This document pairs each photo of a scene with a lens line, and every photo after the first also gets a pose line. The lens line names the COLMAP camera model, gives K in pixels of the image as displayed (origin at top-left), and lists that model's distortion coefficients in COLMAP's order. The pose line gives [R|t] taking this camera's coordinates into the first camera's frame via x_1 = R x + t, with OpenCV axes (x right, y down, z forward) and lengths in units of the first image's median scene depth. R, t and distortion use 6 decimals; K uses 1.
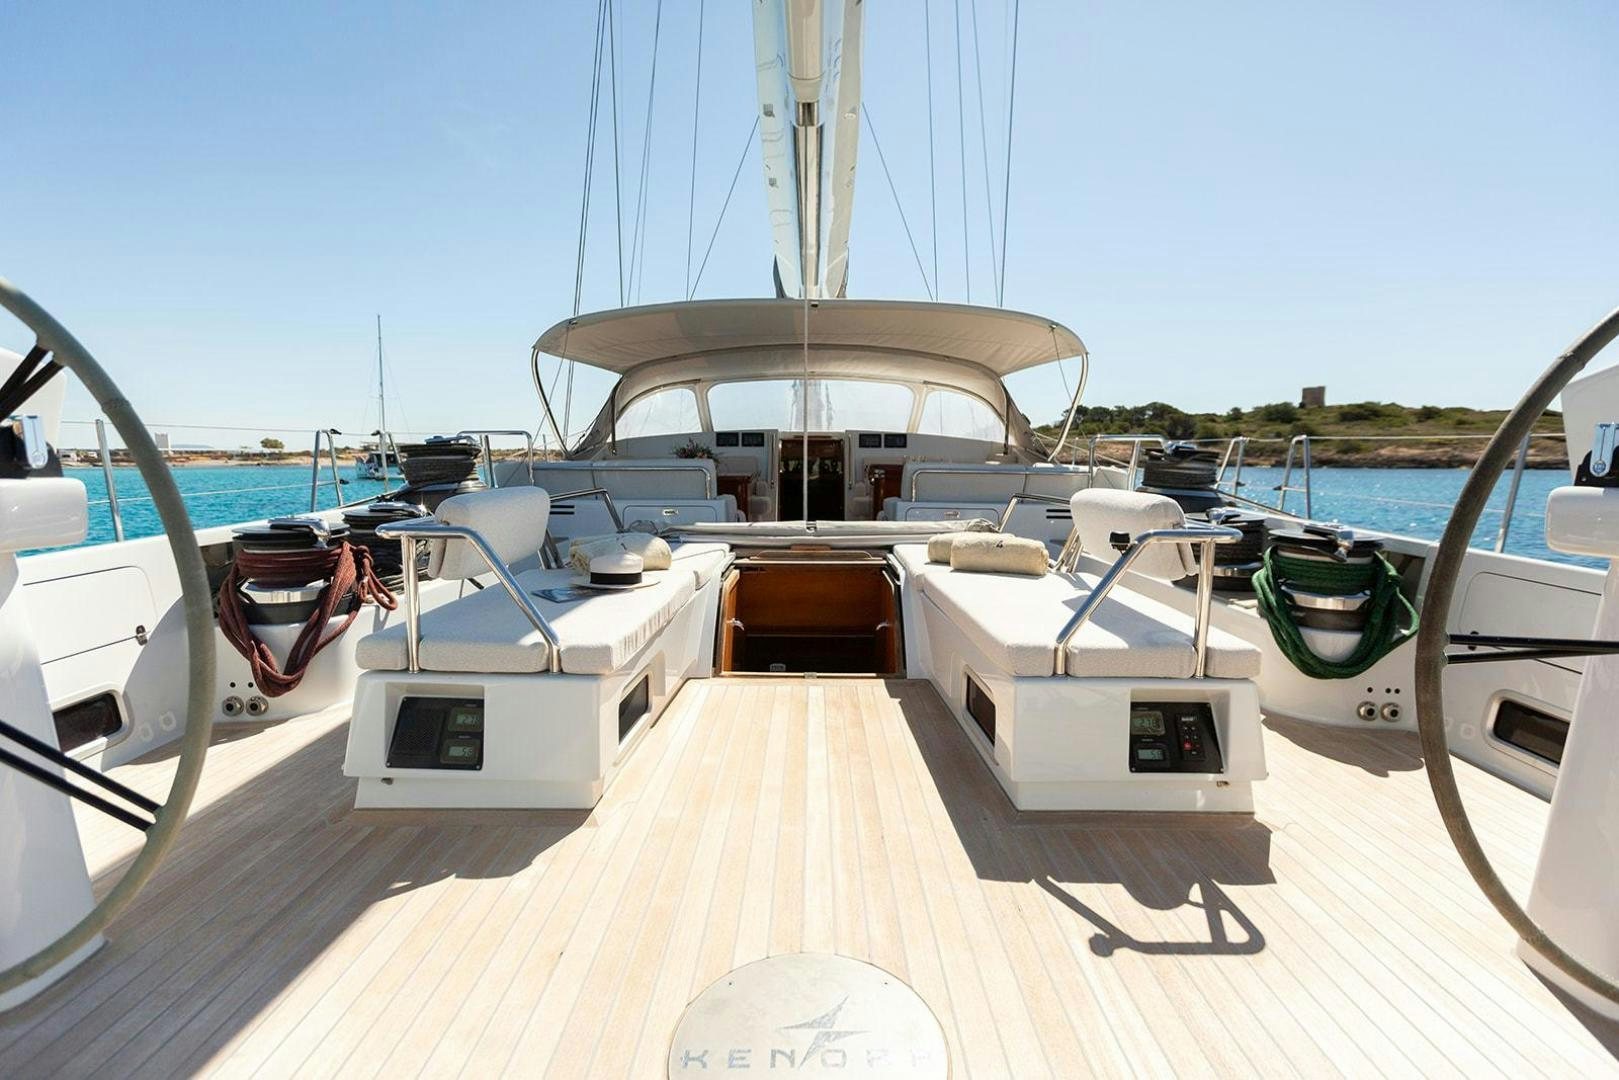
lens RADIAL K [[851.4, 0, 809.5], [0, 851.4, 540.0], [0, 0, 1]] dist [-0.002103, -0.000341]
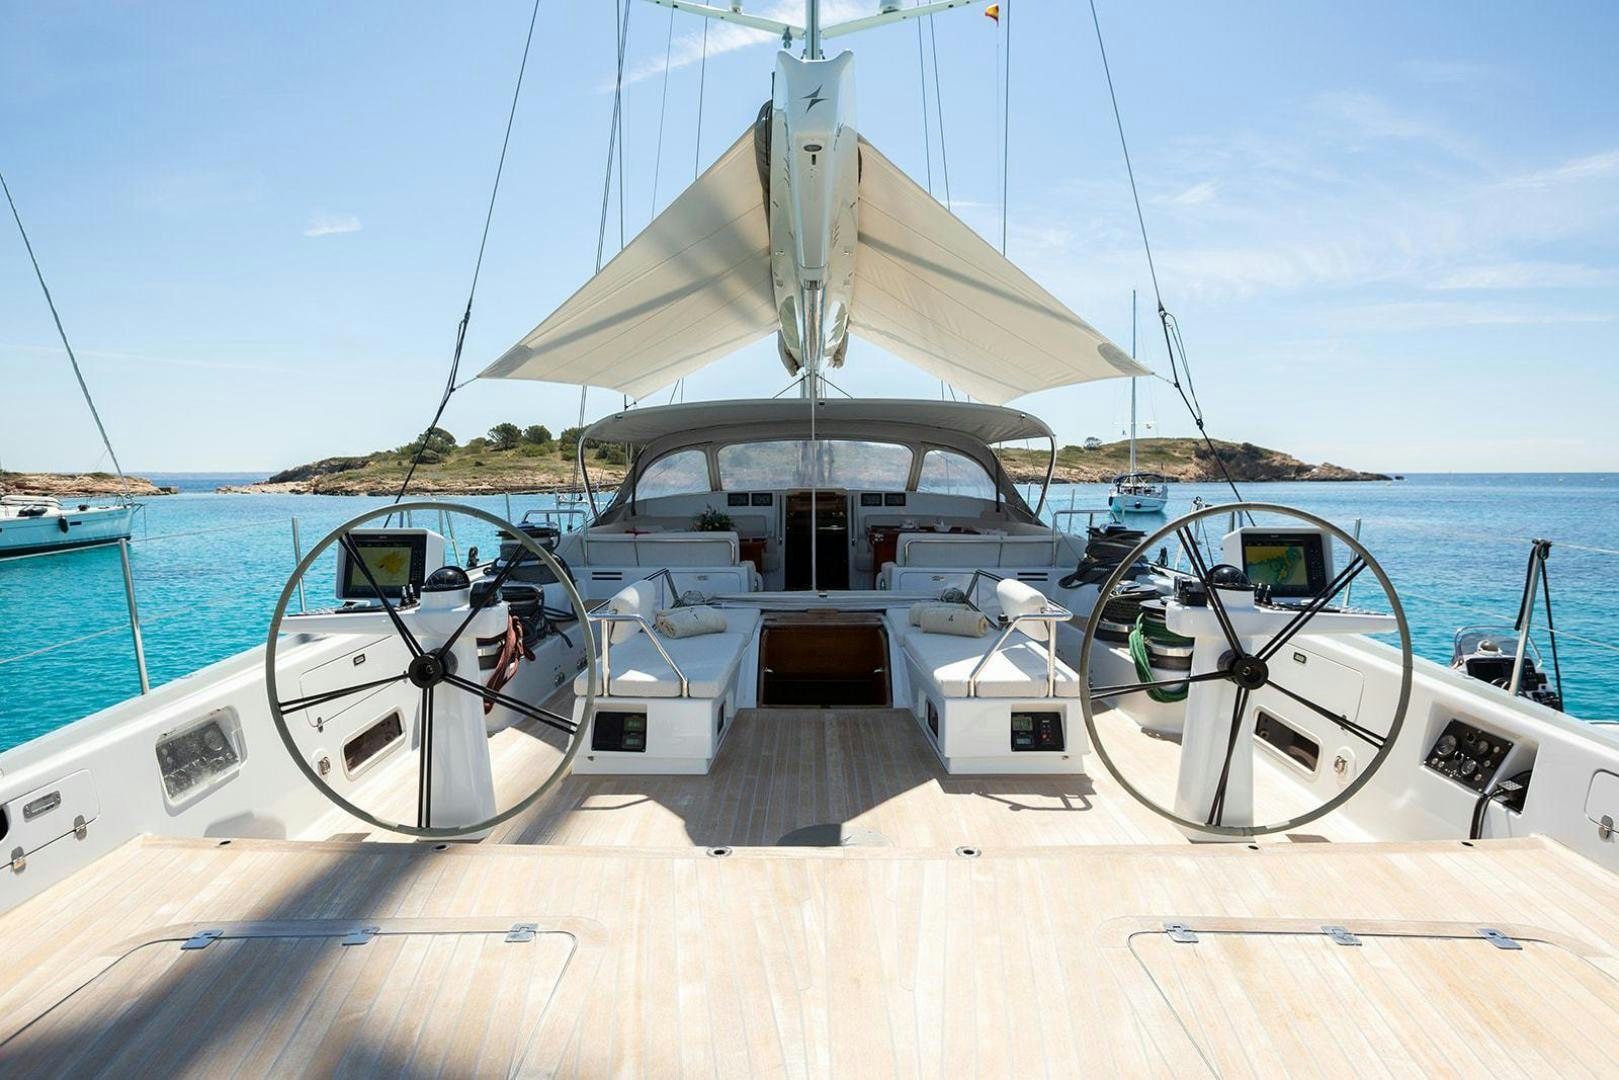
lens RADIAL K [[851.4, 0, 809.5], [0, 851.4, 540.0], [0, 0, 1]] dist [-0.002103, -0.000341]
pose [[0.999952, -0.008917, -0.004024, -0.012620], [0.008676, 0.998367, -0.056464, -0.027963], [0.004521, 0.056427, 0.998397, -0.324403]]
